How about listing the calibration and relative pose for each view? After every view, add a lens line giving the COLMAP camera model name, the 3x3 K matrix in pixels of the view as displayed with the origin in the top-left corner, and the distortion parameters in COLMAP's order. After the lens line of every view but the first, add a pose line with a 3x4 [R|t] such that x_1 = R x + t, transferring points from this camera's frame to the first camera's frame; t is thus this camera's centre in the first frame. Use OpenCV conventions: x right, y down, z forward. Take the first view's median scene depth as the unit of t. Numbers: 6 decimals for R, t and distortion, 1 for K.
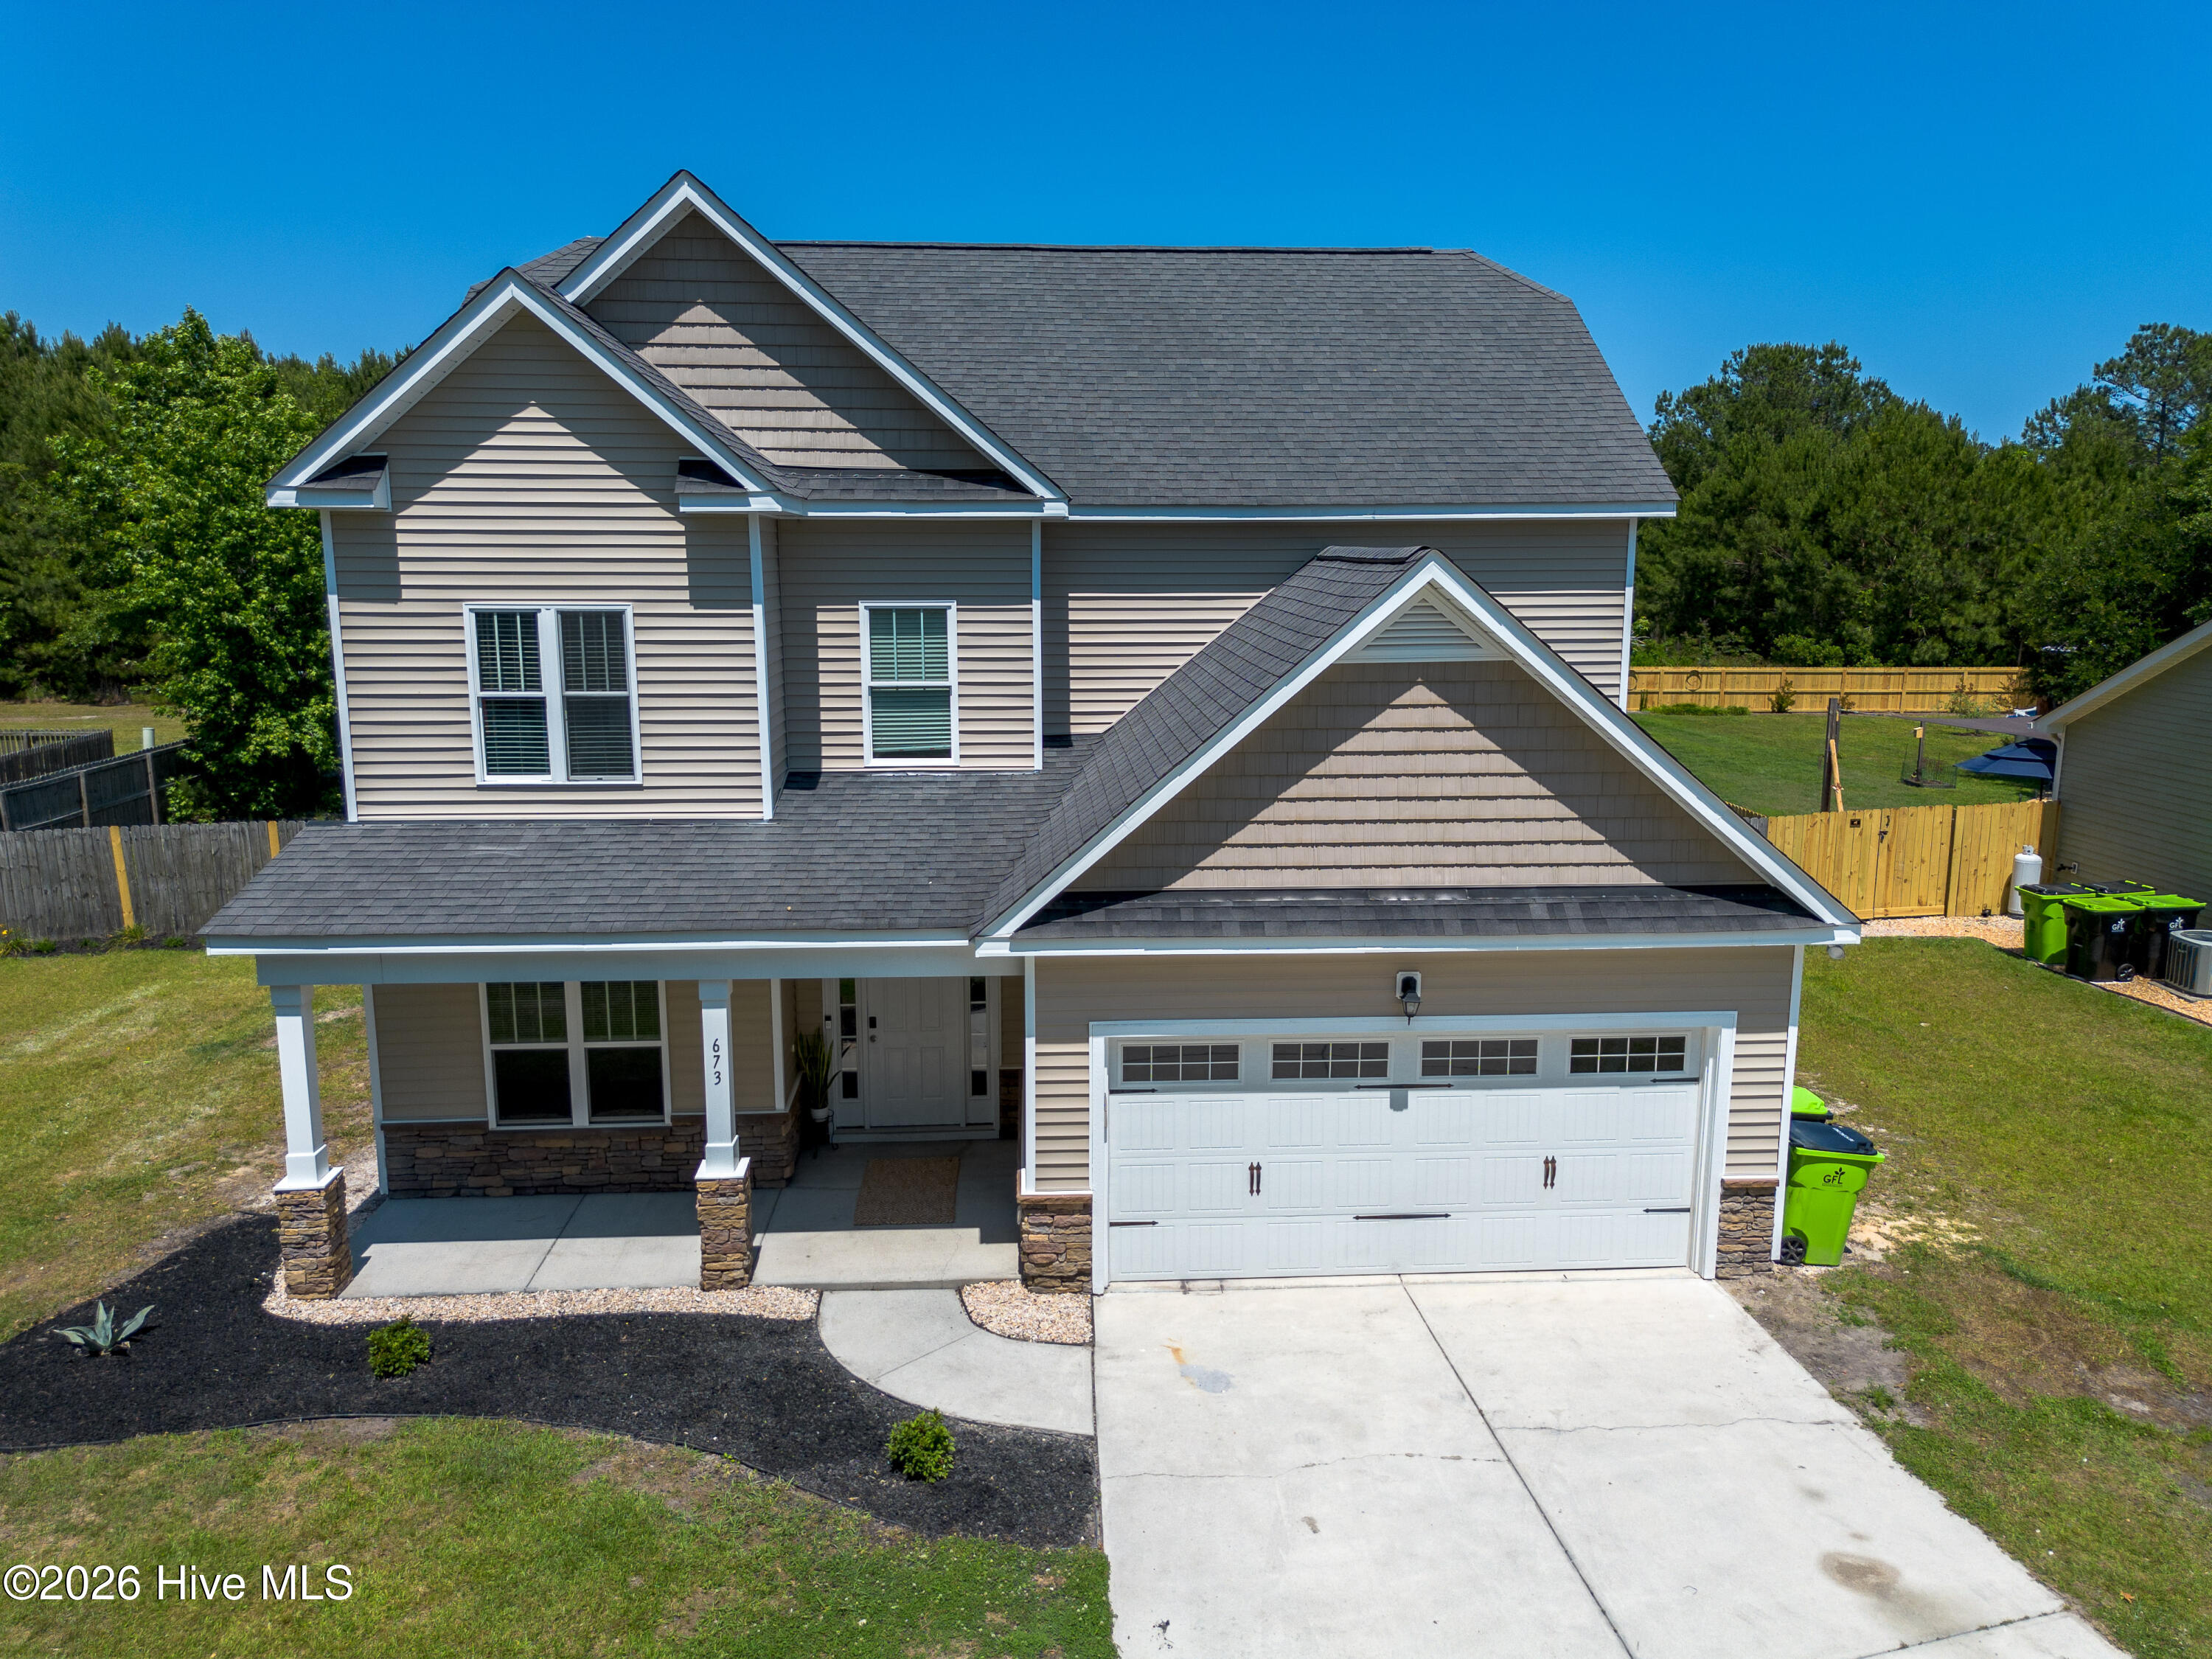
lens RADIAL K [[1569.6, 0, 1114.0], [0, 1569.6, 840.1], [0, 0, 1]] dist [0.067416, -0.058493]
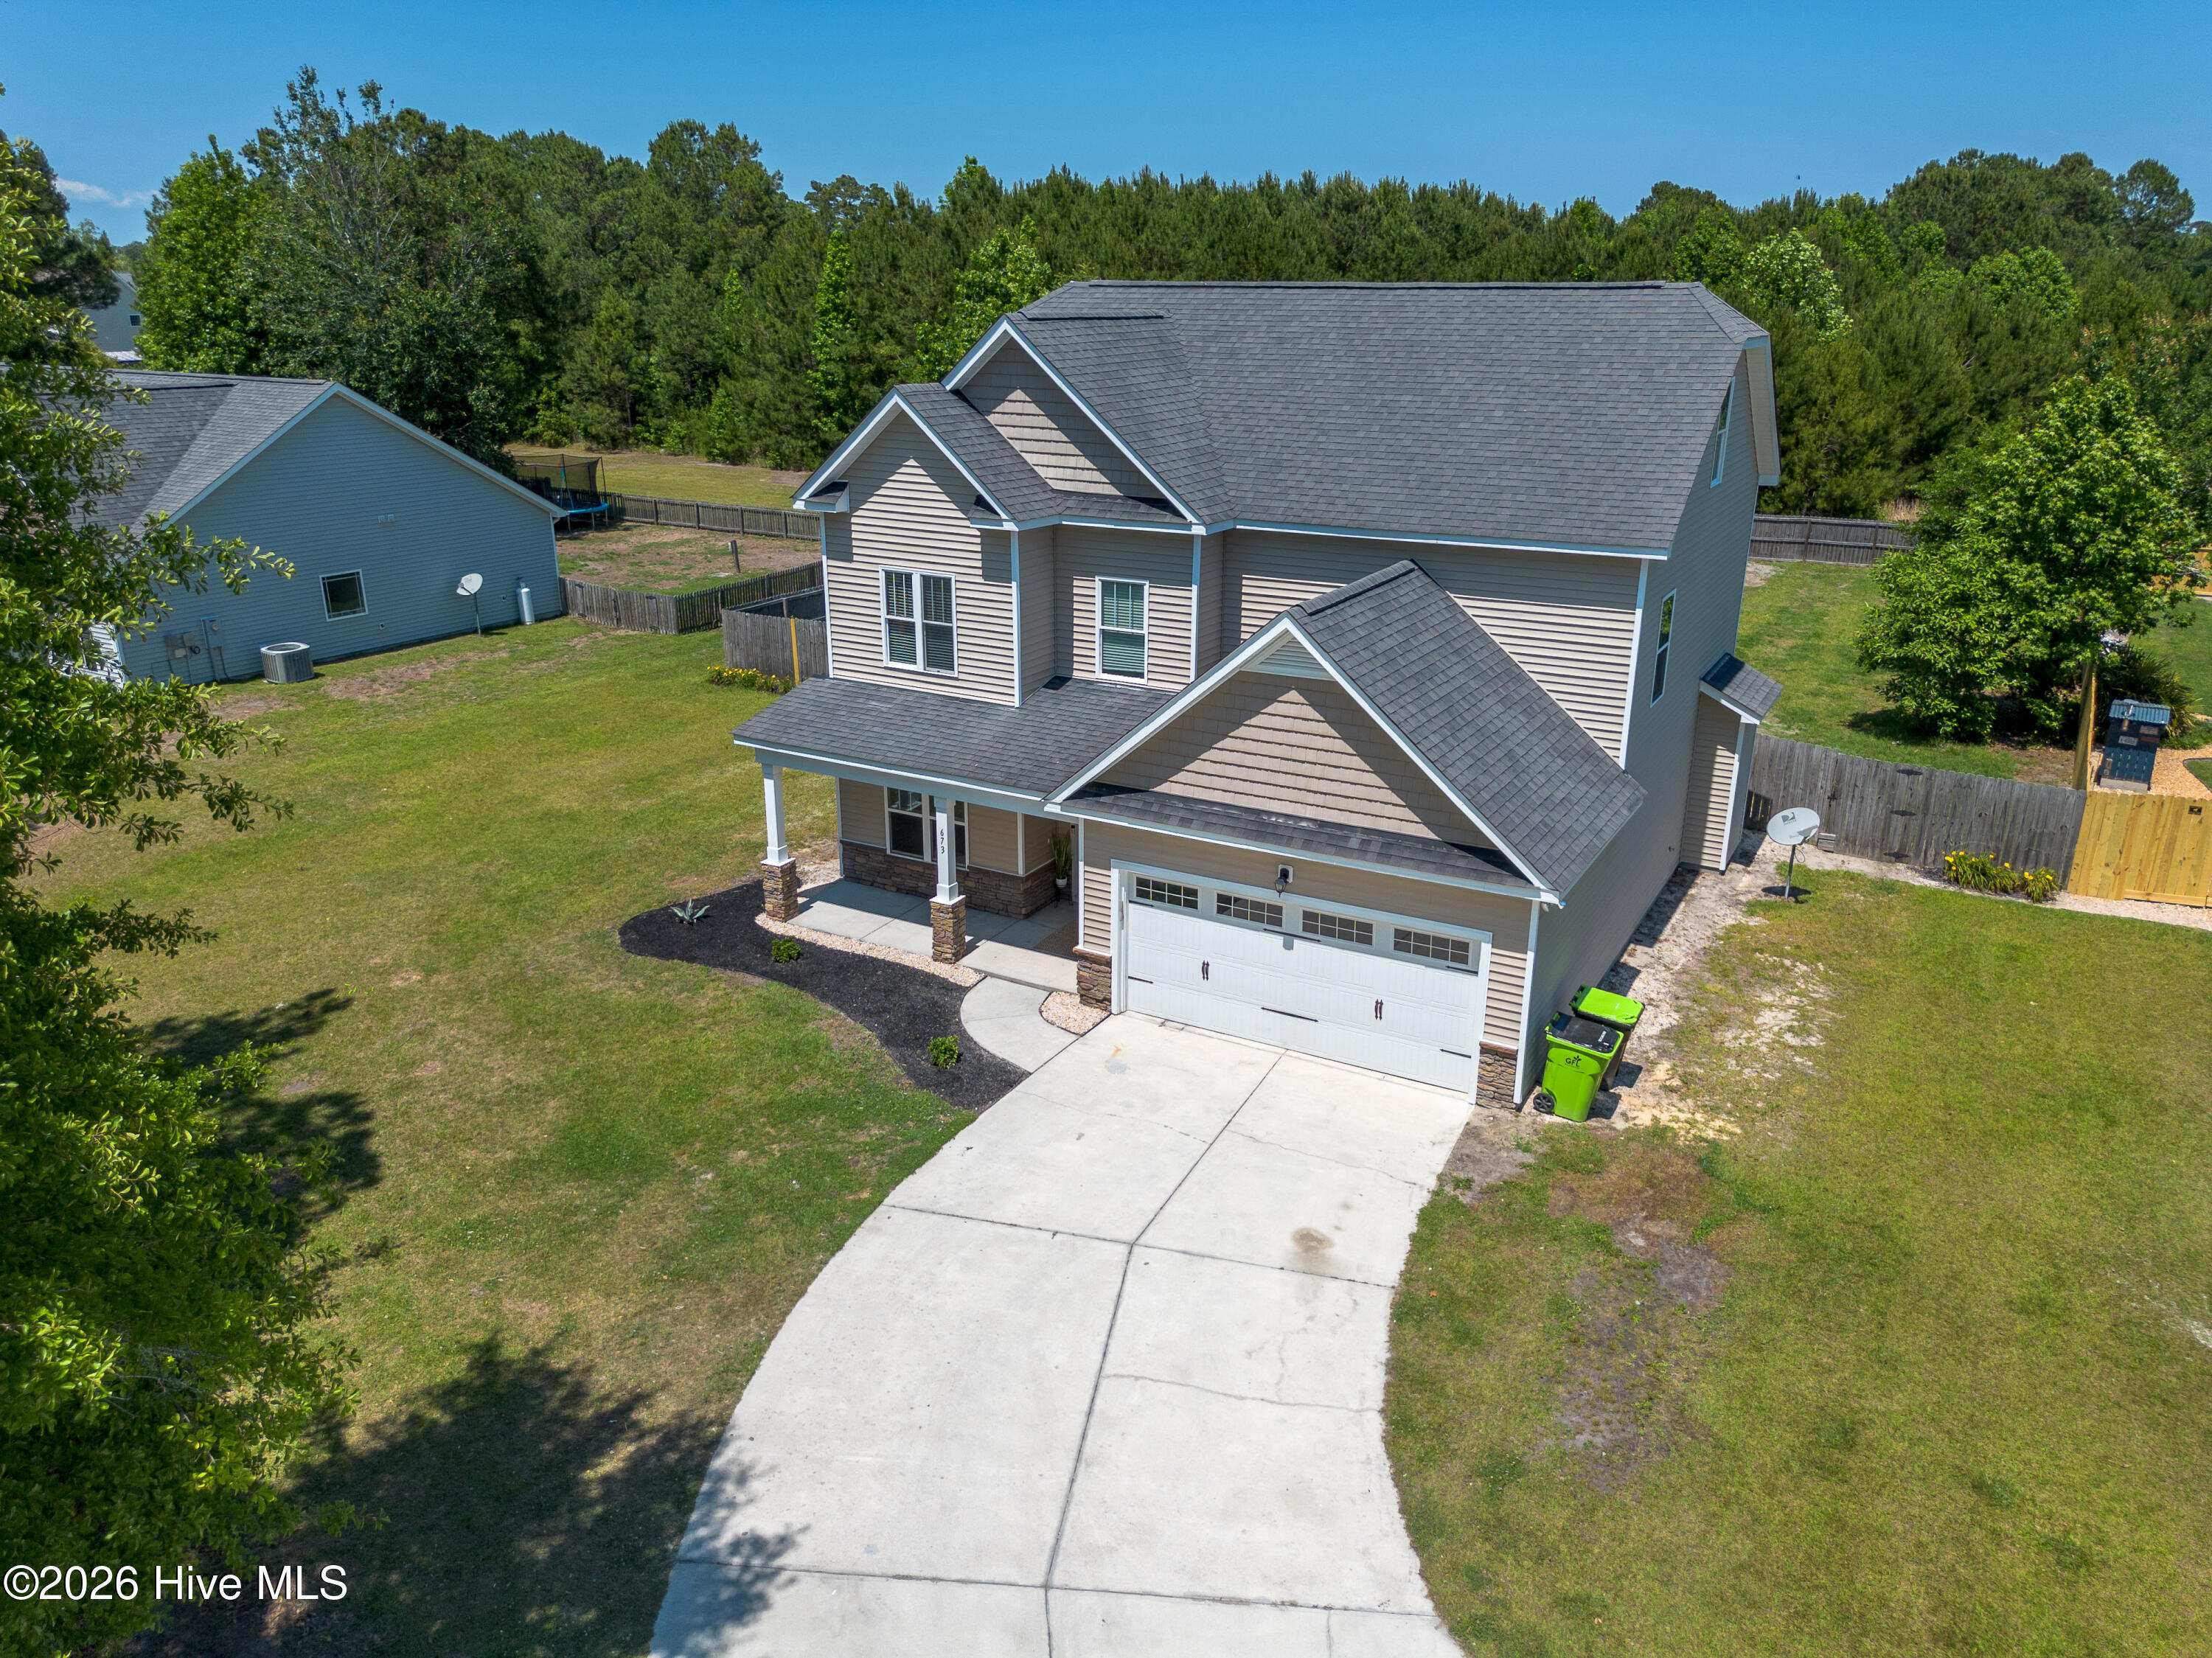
lens RADIAL K [[1569.5, 0, 1110.6], [0, 1569.5, 843.9], [0, 0, 1]] dist [0.067416, -0.058493]
pose [[0.841186, 0.182968, -0.508851, 0.788830], [-0.104216, 0.978229, 0.179462, -0.191339], [0.530609, -0.097931, 0.841940, -0.401787]]
